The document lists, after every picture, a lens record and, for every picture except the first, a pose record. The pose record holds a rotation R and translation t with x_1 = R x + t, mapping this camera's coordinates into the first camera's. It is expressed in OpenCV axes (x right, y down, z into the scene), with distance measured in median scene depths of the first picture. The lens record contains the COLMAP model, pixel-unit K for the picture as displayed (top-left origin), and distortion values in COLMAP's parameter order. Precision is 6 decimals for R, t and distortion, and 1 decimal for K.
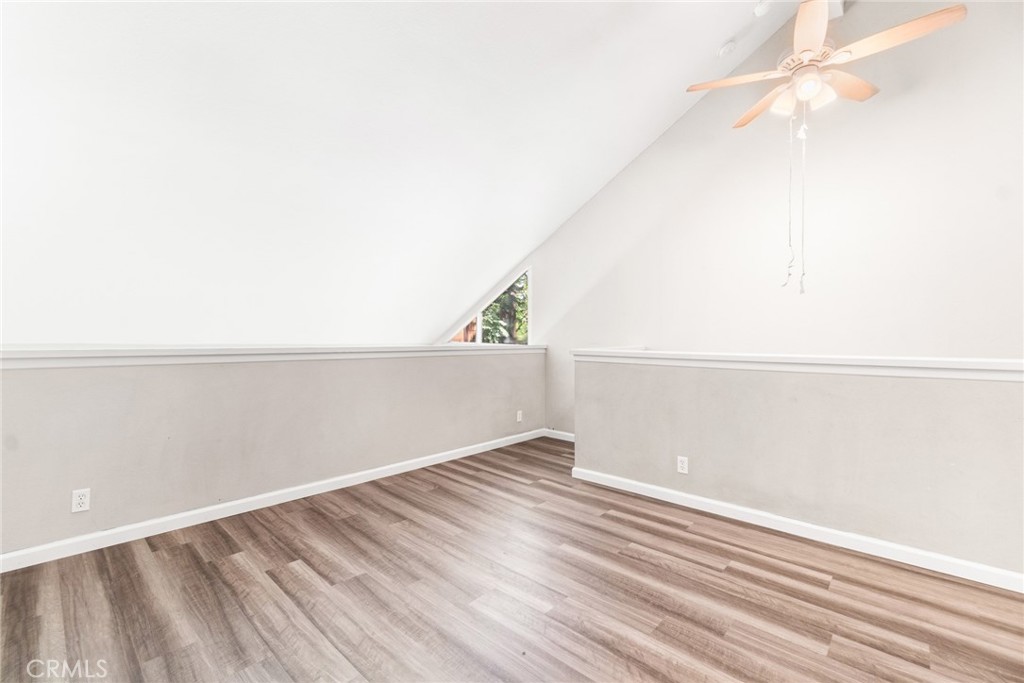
lens RADIAL K [[444.8, 0, 492.4], [0, 444.8, 337.2], [0, 0, 1]] dist [-0.003998, -0.000185]
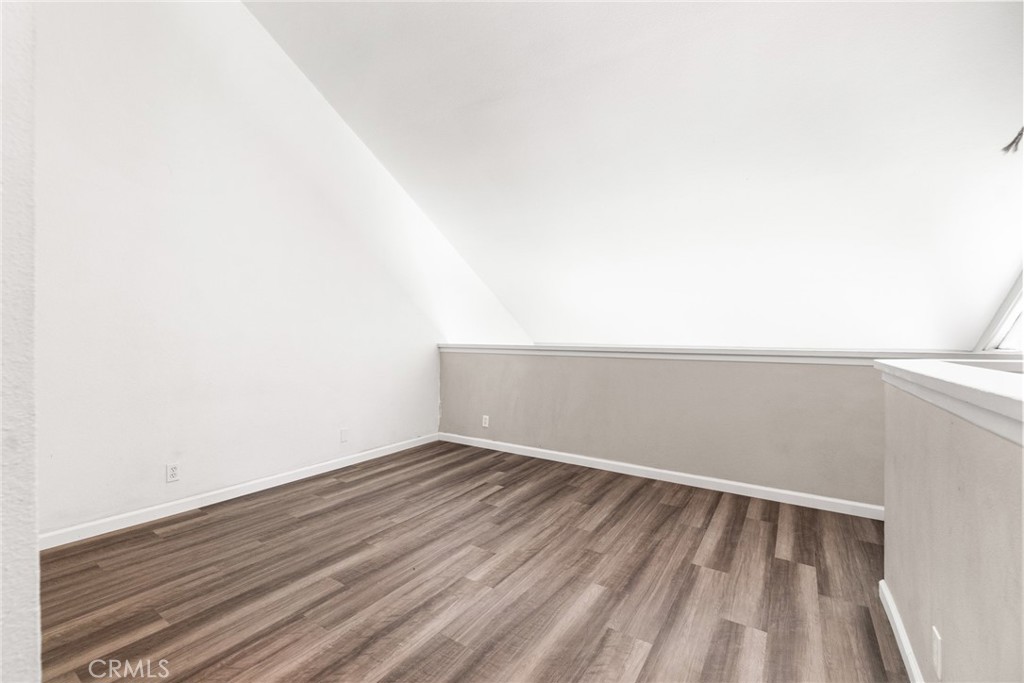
lens RADIAL K [[444.8, 0, 492.4], [0, 444.8, 337.2], [0, 0, 1]] dist [-0.003998, -0.000185]
pose [[0.156498, -0.007574, -0.987649, 0.805708], [-0.006067, 0.999944, -0.008630, 0.011865], [0.987660, 0.007343, 0.156443, 0.570025]]
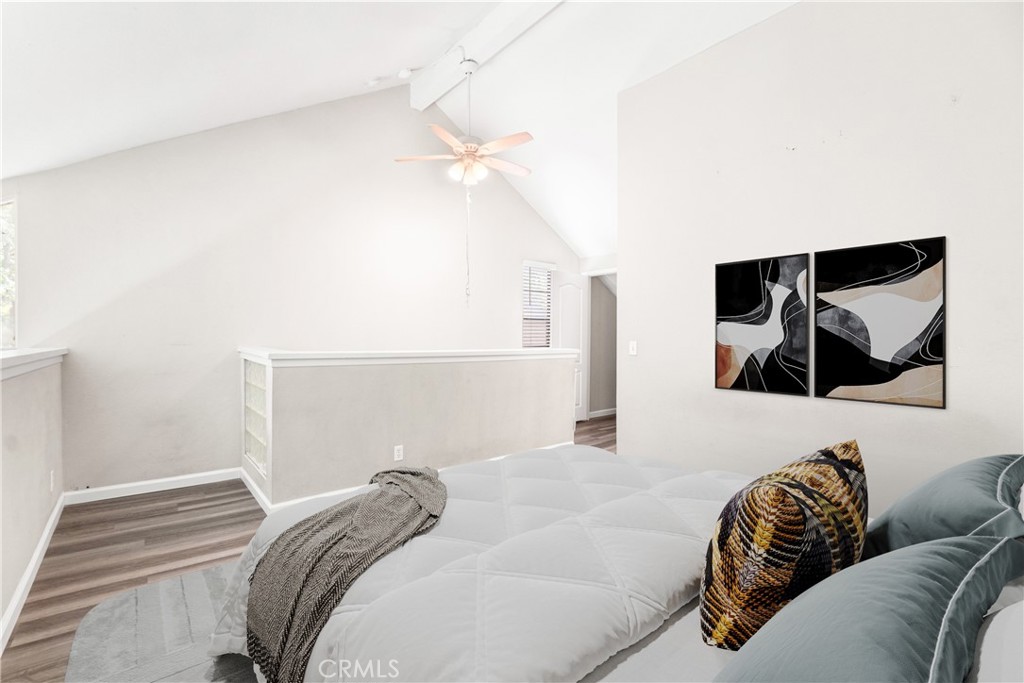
lens RADIAL K [[444.8, 0, 492.4], [0, 444.8, 337.2], [0, 0, 1]] dist [-0.003998, -0.000185]
pose [[0.127243, 0.001623, 0.991870, -0.670413], [-0.007986, 0.999968, -0.000611, -0.002182], [-0.991839, -0.007843, 0.127252, 0.659646]]
